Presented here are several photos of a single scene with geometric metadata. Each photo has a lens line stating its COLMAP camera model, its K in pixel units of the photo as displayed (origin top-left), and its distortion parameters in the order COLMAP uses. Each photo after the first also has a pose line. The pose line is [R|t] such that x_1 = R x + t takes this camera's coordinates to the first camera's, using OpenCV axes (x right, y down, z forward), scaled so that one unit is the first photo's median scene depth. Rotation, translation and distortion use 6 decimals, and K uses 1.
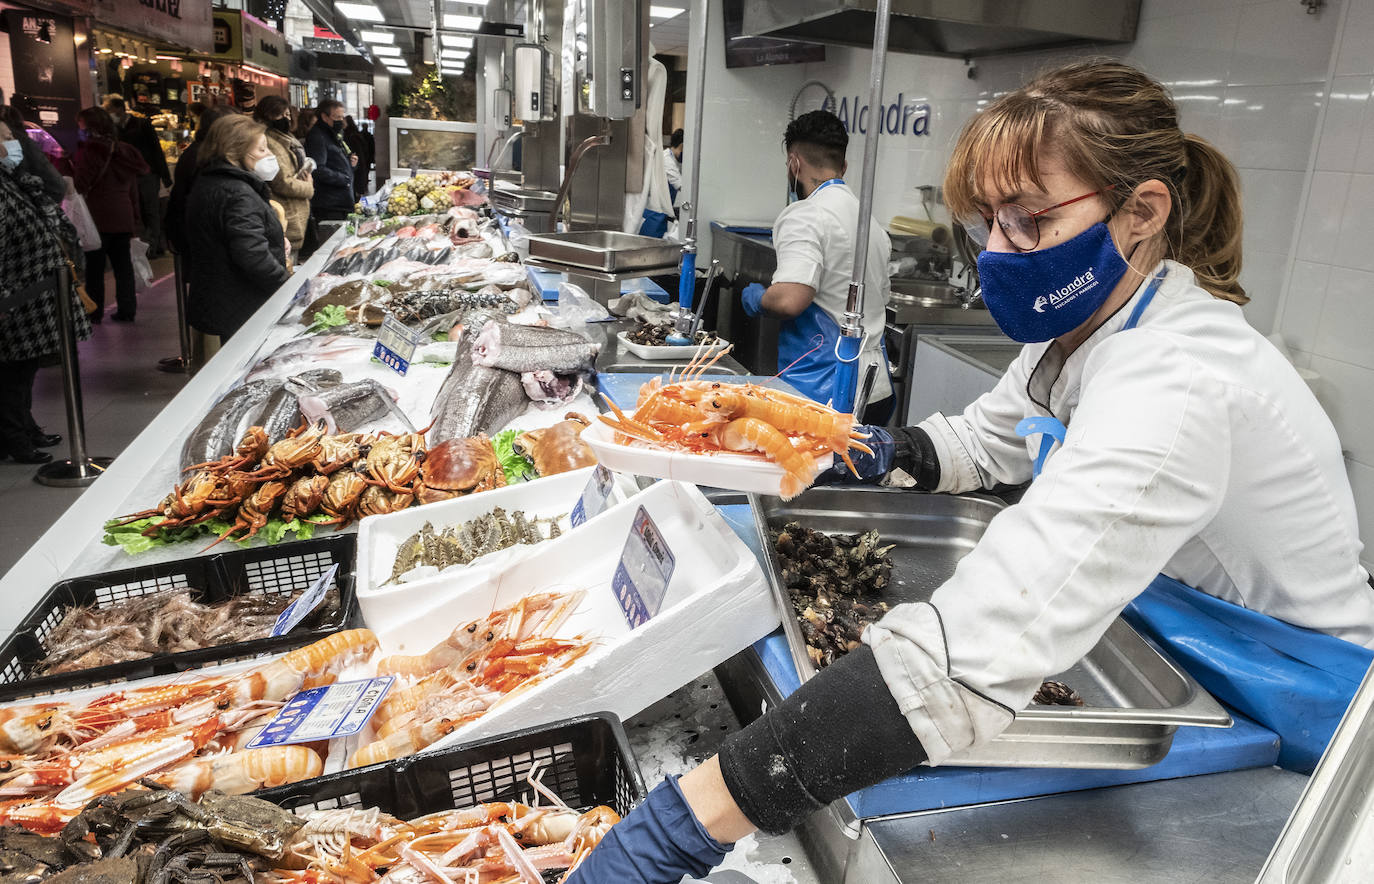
lens RADIAL K [[1020.1, 0, 724.9], [0, 1020.1, 417.4], [0, 0, 1]] dist [-0.004022, -0.004377]
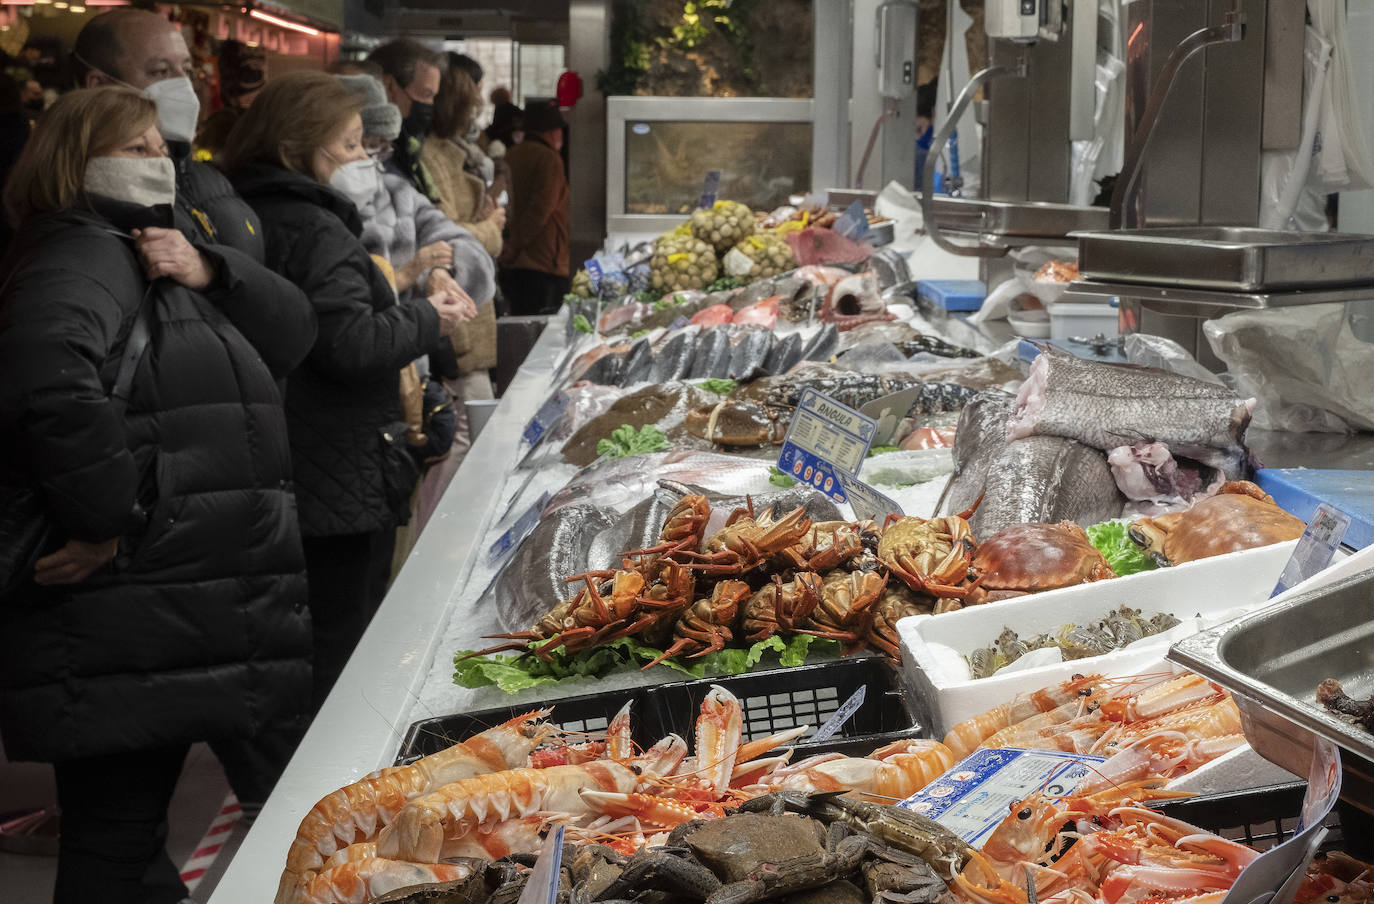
lens RADIAL K [[2794.9, 0, 687.0], [0, 2794.9, 452.0], [0, 0, 1]] dist [0.056694, 0.190630]
pose [[0.966147, -0.029228, -0.256330, -0.015000], [-0.011671, 0.987593, -0.156600, 0.064960], [0.257726, 0.154290, 0.953819, -0.145548]]
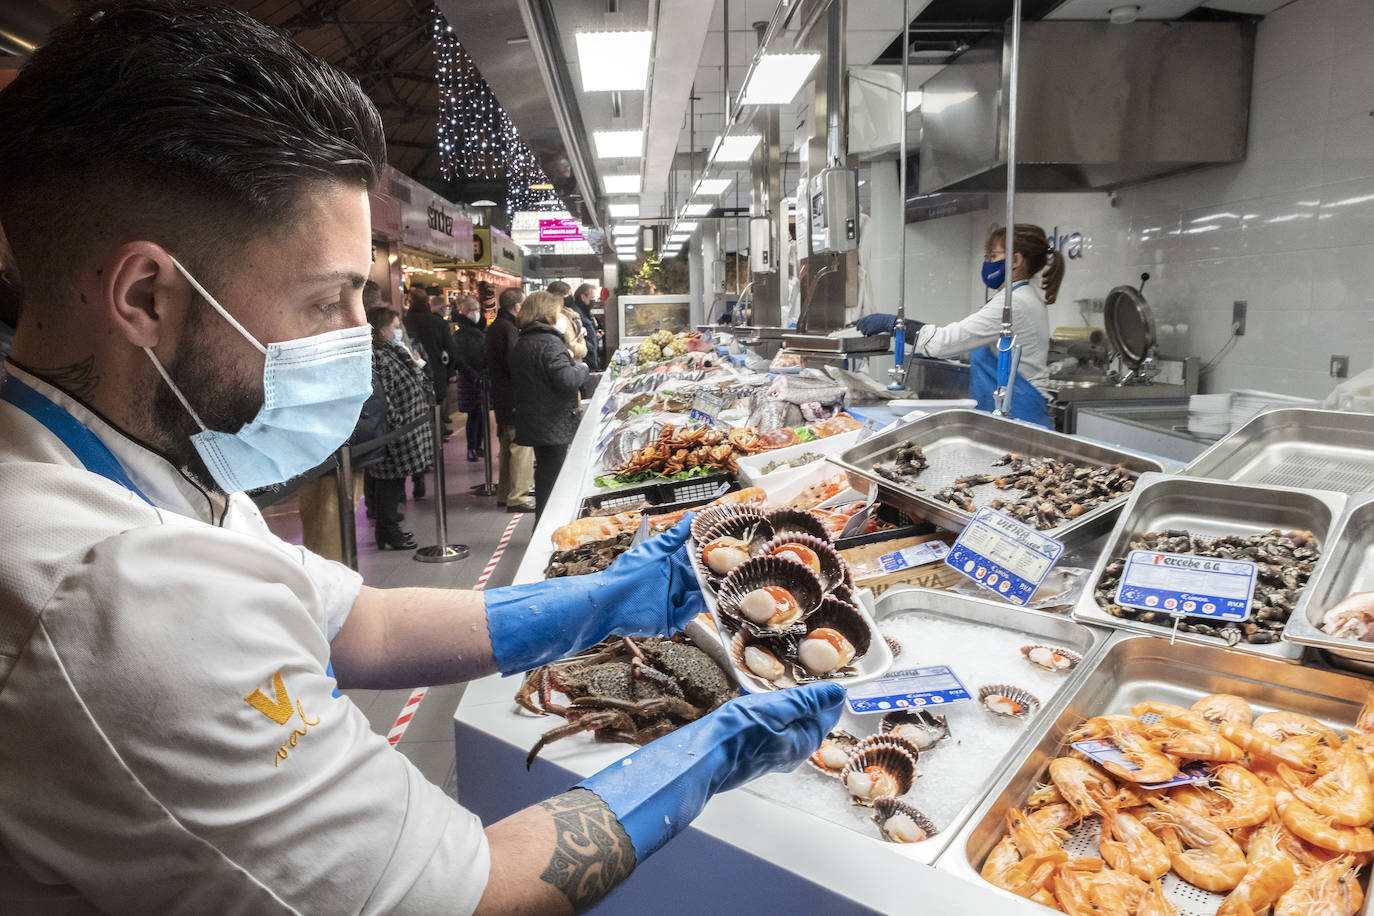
lens RADIAL K [[980.8, 0, 687.0], [0, 980.8, 458.0], [0, 0, 1]] dist [-0.022492, 0.010888]
pose [[0.974115, -0.056458, -0.218889, -0.014291], [0.030987, 0.992518, -0.118098, 0.076686], [0.223919, 0.108258, 0.968576, -0.185174]]
